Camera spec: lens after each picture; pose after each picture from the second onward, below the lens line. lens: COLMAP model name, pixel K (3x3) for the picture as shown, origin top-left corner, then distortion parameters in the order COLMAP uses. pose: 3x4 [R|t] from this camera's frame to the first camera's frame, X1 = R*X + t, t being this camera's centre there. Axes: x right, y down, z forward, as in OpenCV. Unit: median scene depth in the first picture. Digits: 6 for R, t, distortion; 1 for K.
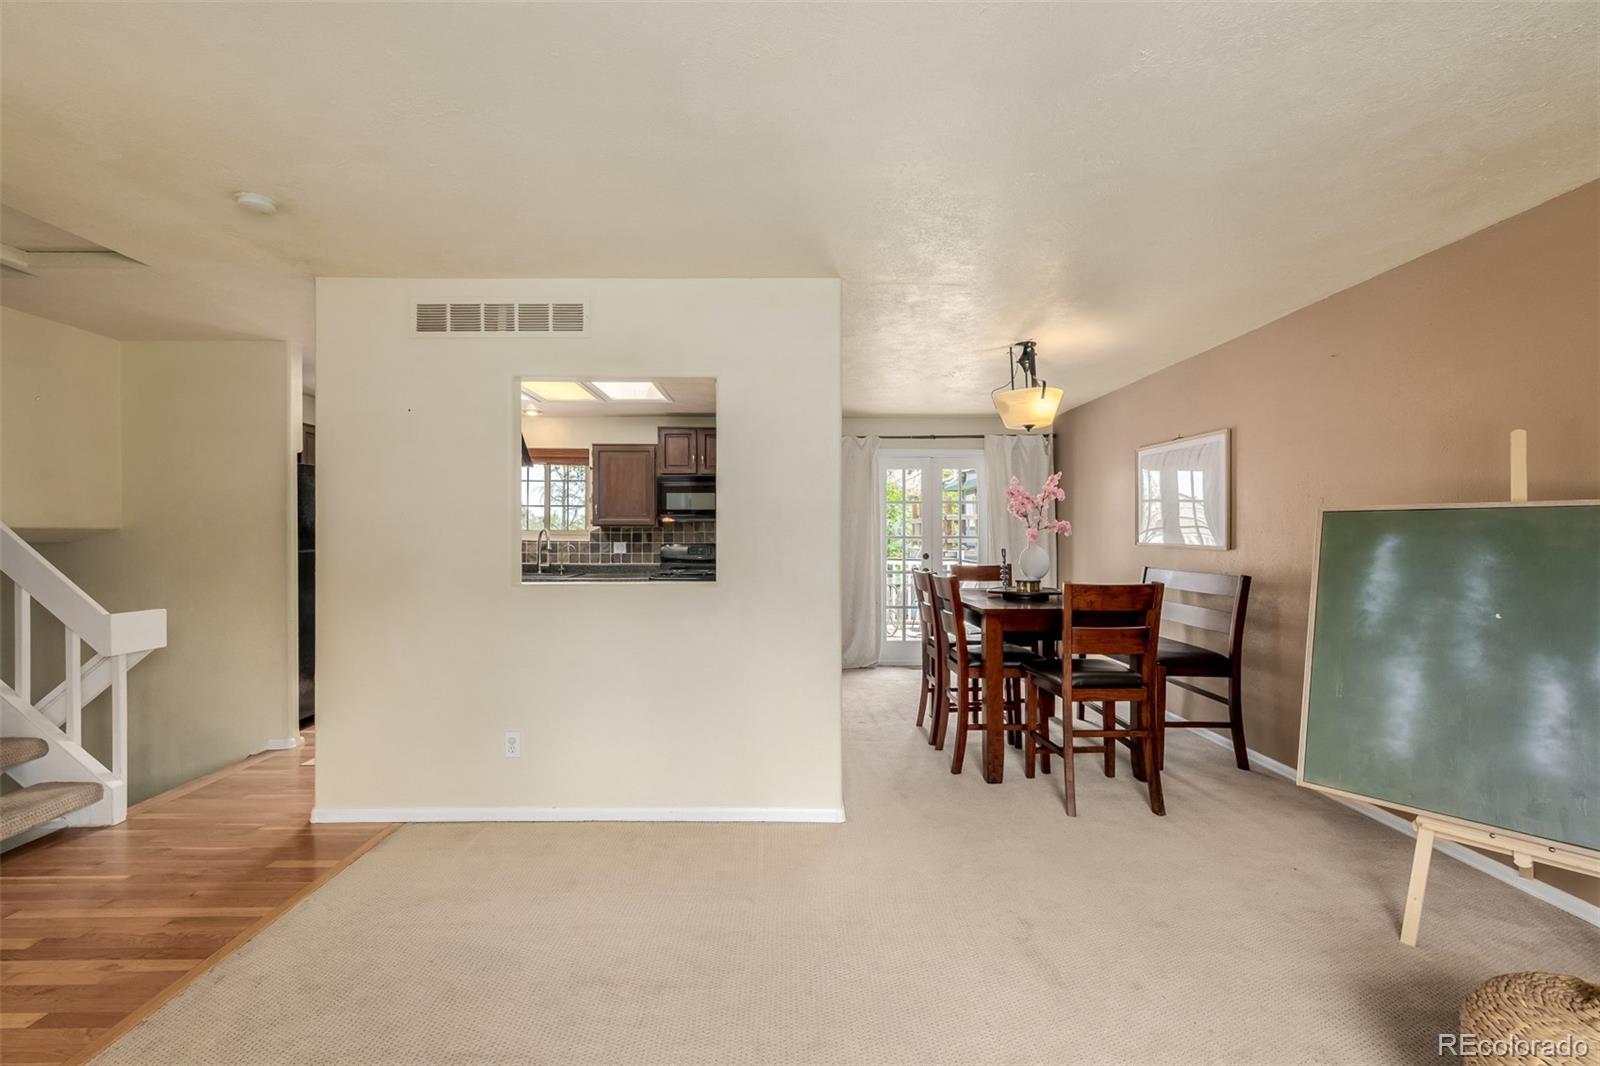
lens RADIAL K [[675.8, 0, 771.1], [0, 675.8, 531.0], [0, 0, 1]] dist [-0.003681, 0.000999]
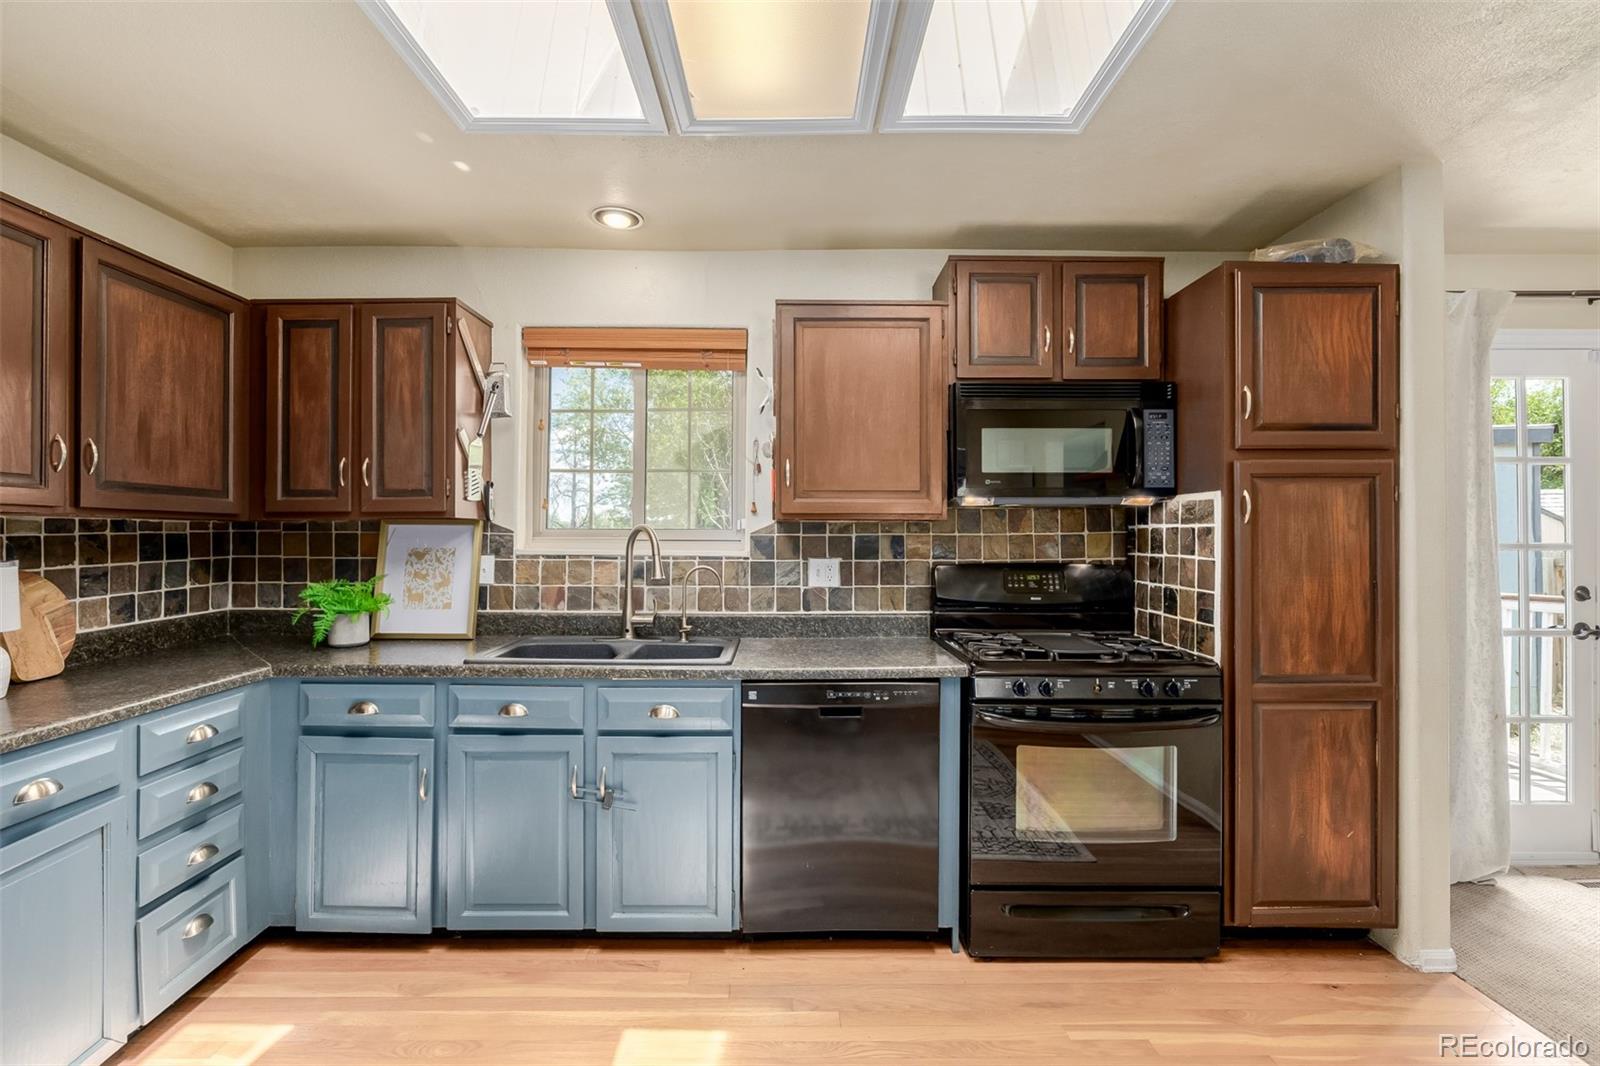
lens RADIAL K [[711.3, 0, 774.3], [0, 711.3, 533.0], [0, 0, 1]] dist [-0.010150, 0.001416]
pose [[0.999989, -0.000360, -0.004669, -0.262382], [0.000369, 0.999998, 0.001993, 0.000316], [0.004668, -0.001995, 0.999987, 0.601886]]
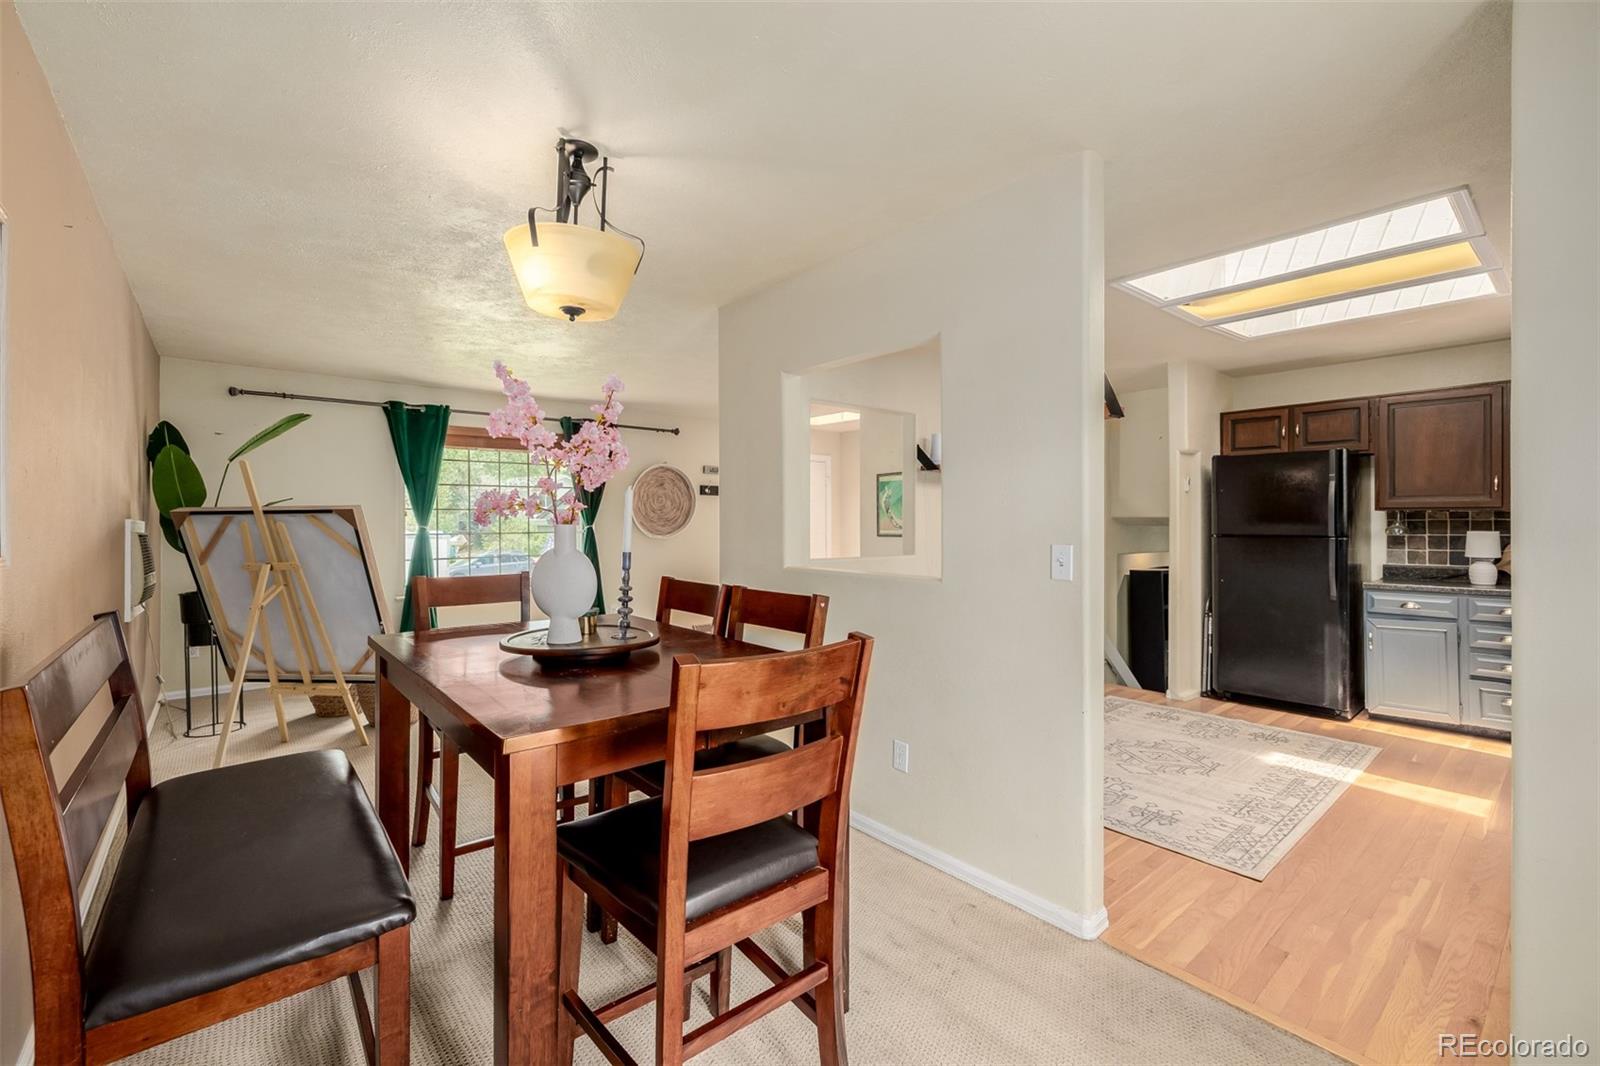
lens RADIAL K [[675.8, 0, 780.5], [0, 675.8, 519.9], [0, 0, 1]] dist [-0.003681, 0.000999]
pose [[-0.777476, -0.001017, -0.628911, 0.377999], [0.003898, 0.999972, -0.006436, 0.004440], [0.628900, -0.007455, -0.777450, 0.957738]]
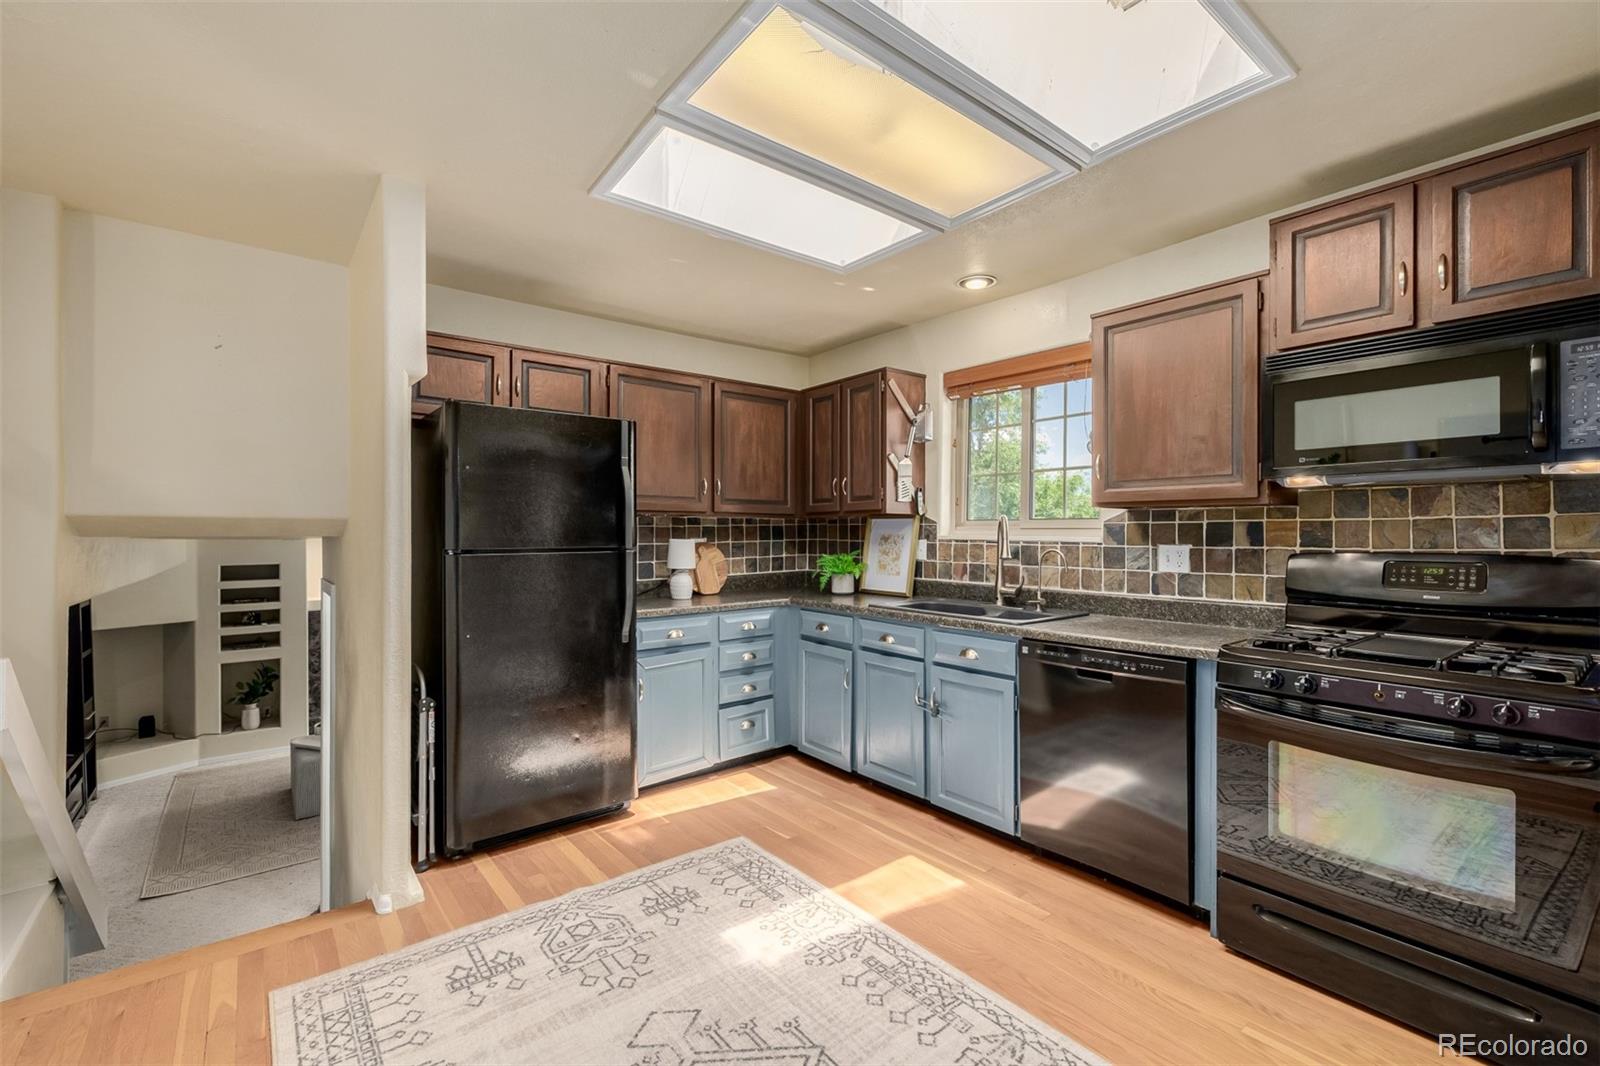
lens RADIAL K [[675.8, 0, 802.1], [0, 675.8, 537.8], [0, 0, 1]] dist [-0.003681, 0.000999]
pose [[0.623261, 0.004338, -0.782002, -0.043618], [0.003384, 0.999960, 0.008244, 0.008117], [0.782007, -0.007784, 0.623221, 0.587847]]
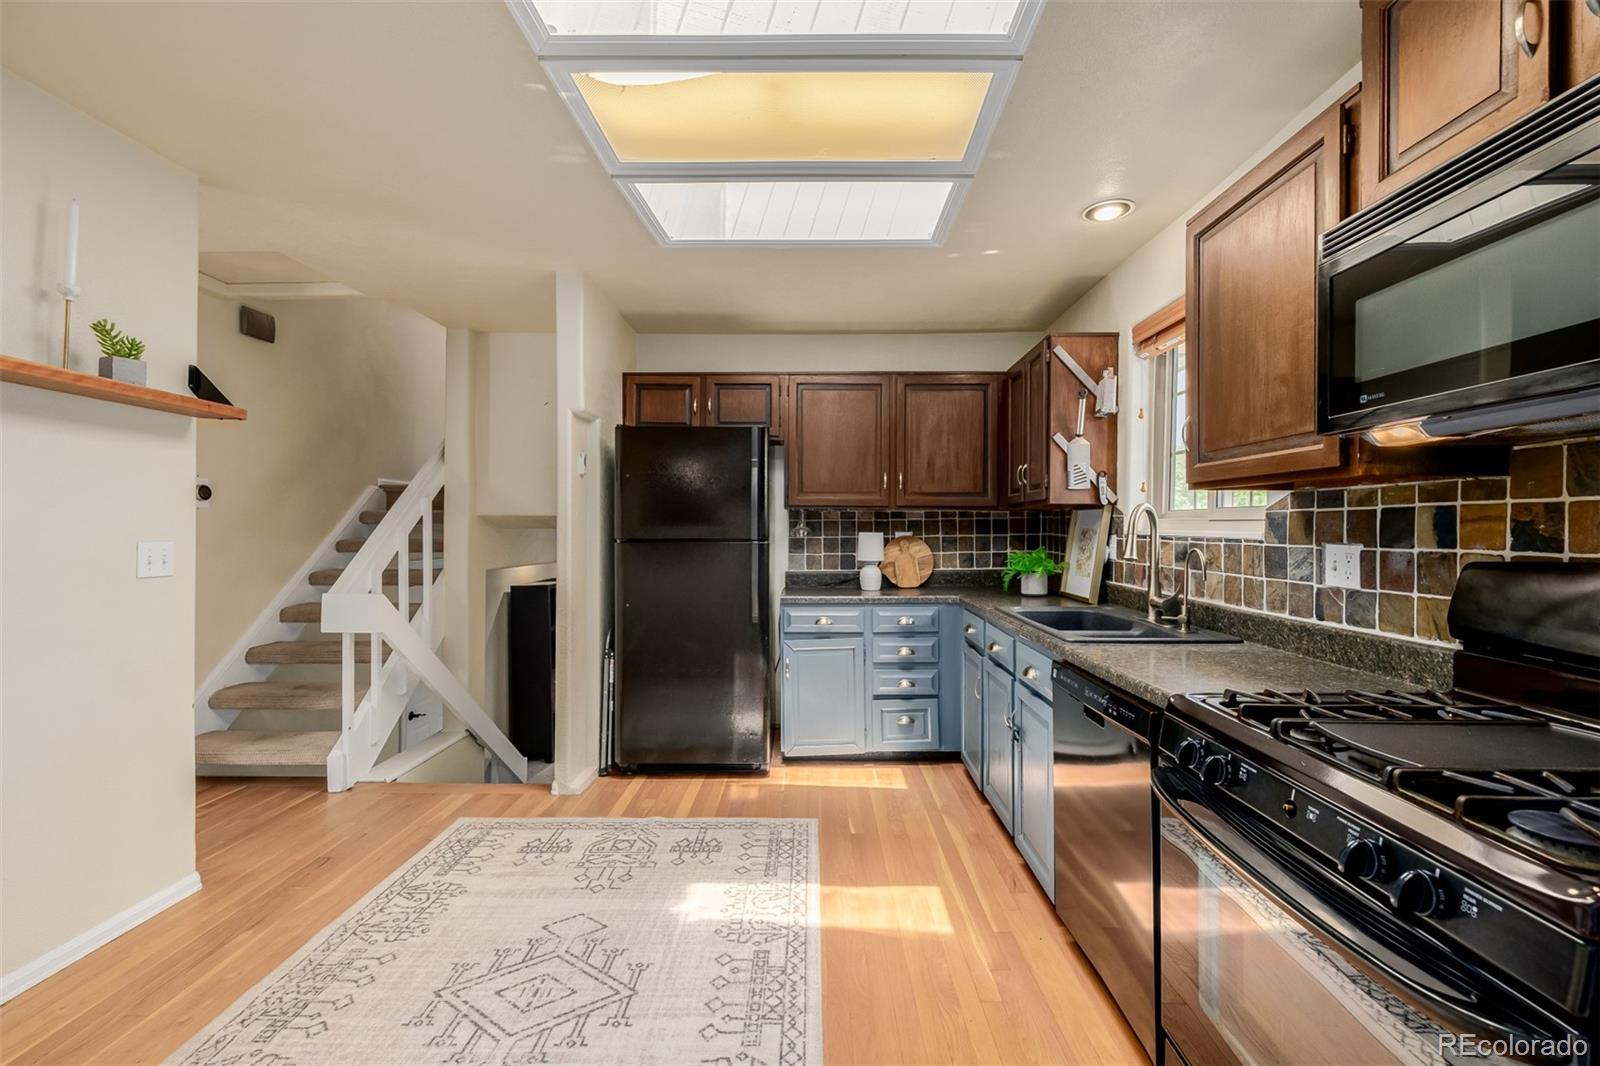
lens RADIAL K [[675.8, 0, 820.2], [0, 675.8, 532.4], [0, 0, 1]] dist [-0.003681, 0.000999]
pose [[0.000841, 0.005517, -0.999984, 0.042498], [0.001394, 0.999984, 0.005519, 0.010286], [0.999999, -0.001398, 0.000834, 0.829886]]
